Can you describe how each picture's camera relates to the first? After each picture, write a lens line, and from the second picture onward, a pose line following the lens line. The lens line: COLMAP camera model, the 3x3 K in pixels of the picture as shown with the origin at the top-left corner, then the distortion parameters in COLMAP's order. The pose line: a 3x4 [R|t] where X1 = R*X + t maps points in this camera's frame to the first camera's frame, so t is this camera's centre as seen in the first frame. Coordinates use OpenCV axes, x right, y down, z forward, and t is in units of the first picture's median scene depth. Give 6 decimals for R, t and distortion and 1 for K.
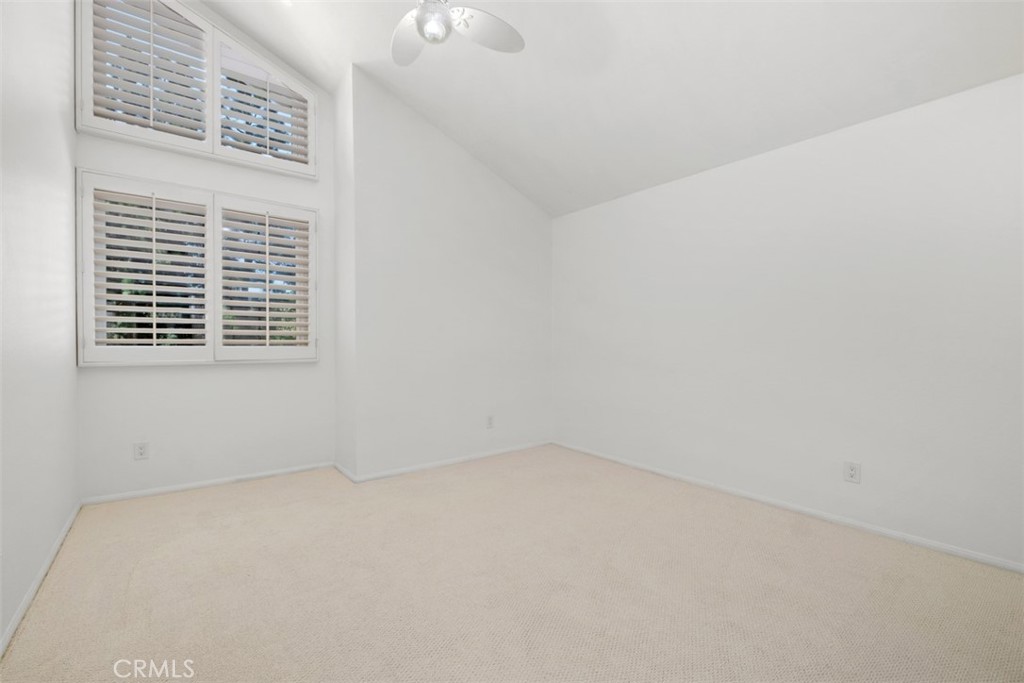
lens RADIAL K [[449.8, 0, 507.7], [0, 449.8, 346.4], [0, 0, 1]] dist [0.001973, -0.003287]
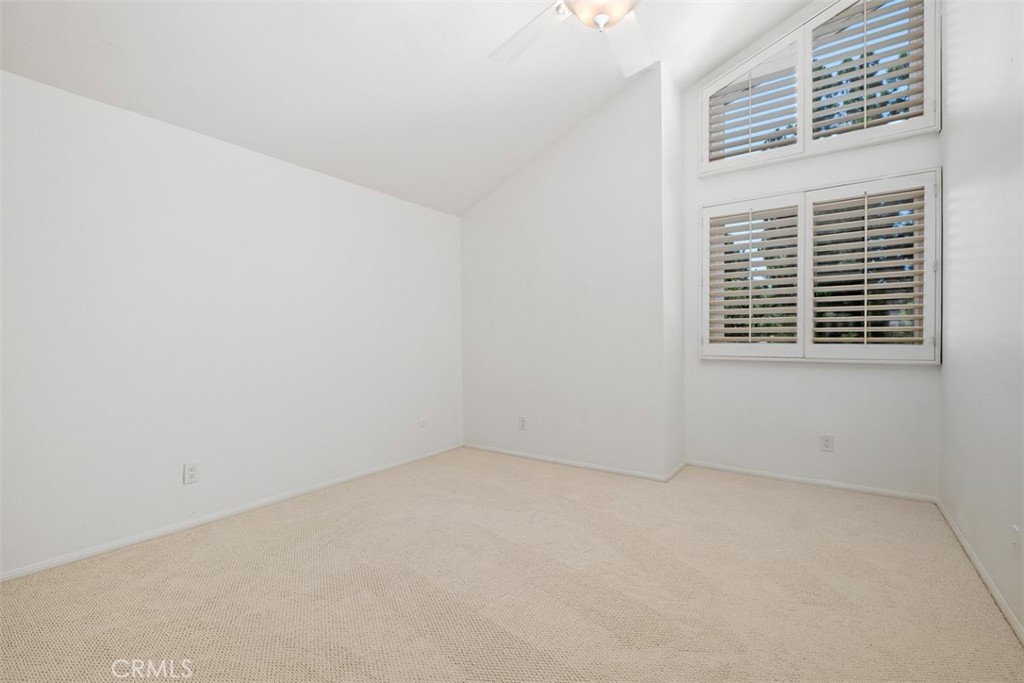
lens RADIAL K [[449.8, 0, 511.2], [0, 449.8, 344.1], [0, 0, 1]] dist [0.001973, -0.003287]
pose [[0.297910, 0.006605, -0.954571, 0.108814], [-0.007812, 0.999959, 0.004481, 0.000307], [0.954562, 0.006122, 0.297950, 0.079795]]
